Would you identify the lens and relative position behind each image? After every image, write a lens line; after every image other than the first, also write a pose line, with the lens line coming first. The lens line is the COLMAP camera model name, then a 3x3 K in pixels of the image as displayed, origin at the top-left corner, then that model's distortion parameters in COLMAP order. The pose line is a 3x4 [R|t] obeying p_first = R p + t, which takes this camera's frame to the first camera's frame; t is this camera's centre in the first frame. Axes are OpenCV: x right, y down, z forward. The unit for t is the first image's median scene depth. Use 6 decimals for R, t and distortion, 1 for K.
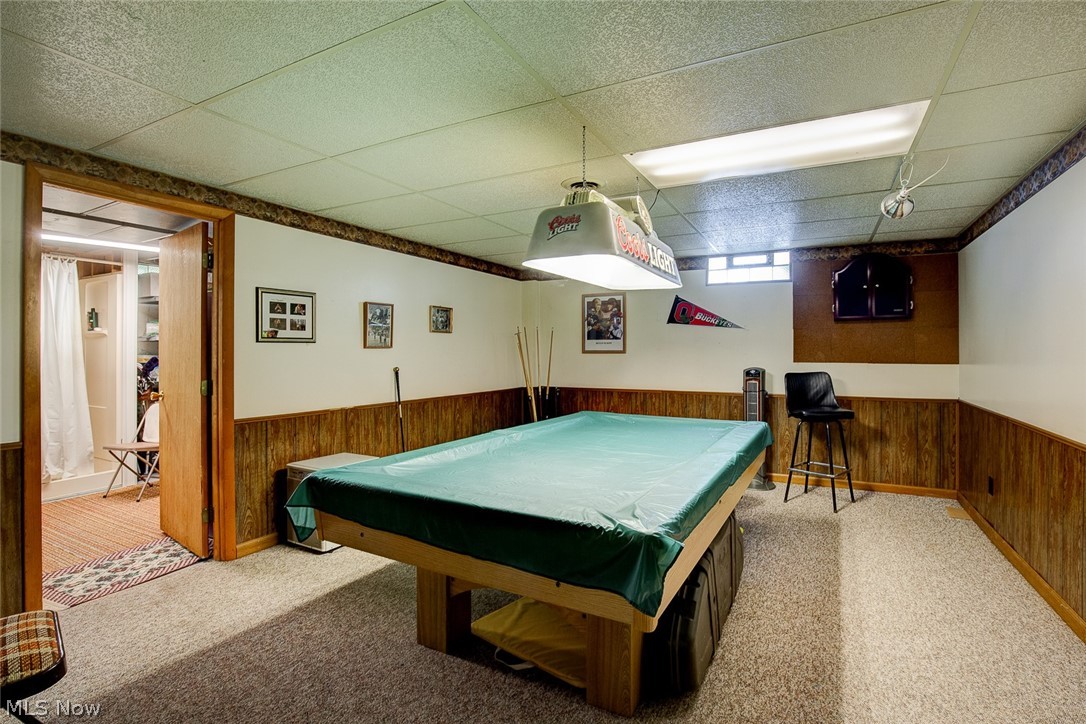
lens RADIAL K [[519.9, 0, 543.0], [0, 519.9, 362.0], [0, 0, 1]] dist [-0.001083, -0.000106]
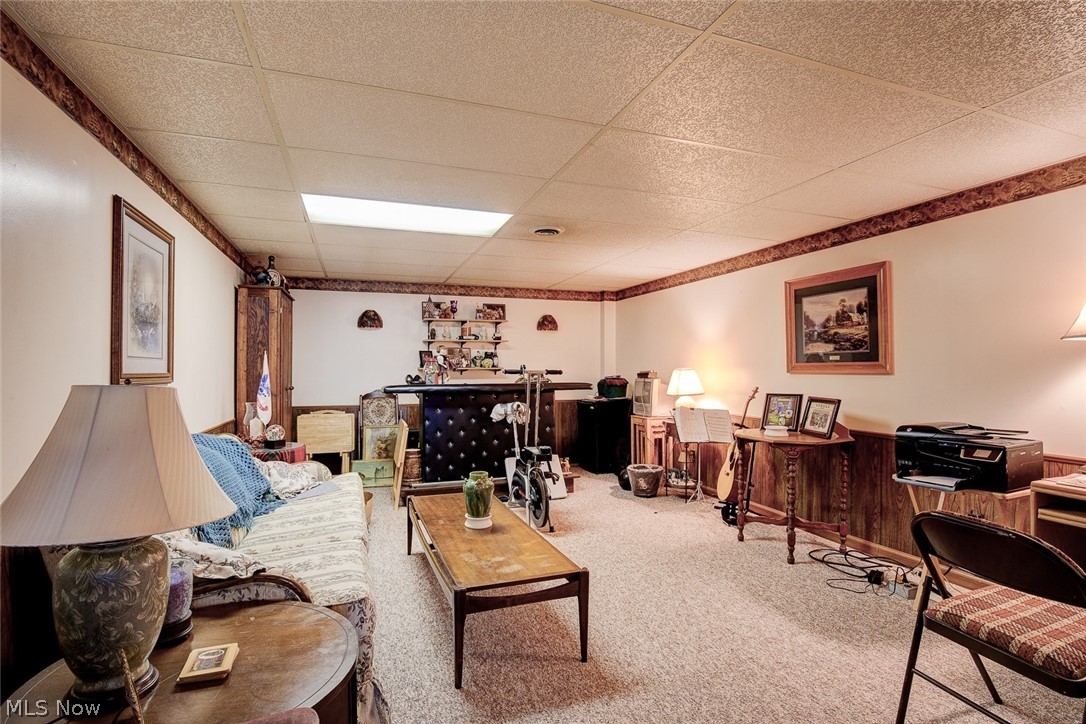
lens RADIAL K [[519.9, 0, 543.0], [0, 519.9, 362.0], [0, 0, 1]] dist [-0.001083, -0.000106]
pose [[-0.657861, -0.008664, -0.753089, 0.626635], [-0.012489, 0.999922, -0.000593, -0.020897], [0.753036, 0.009015, -0.657918, 1.159848]]
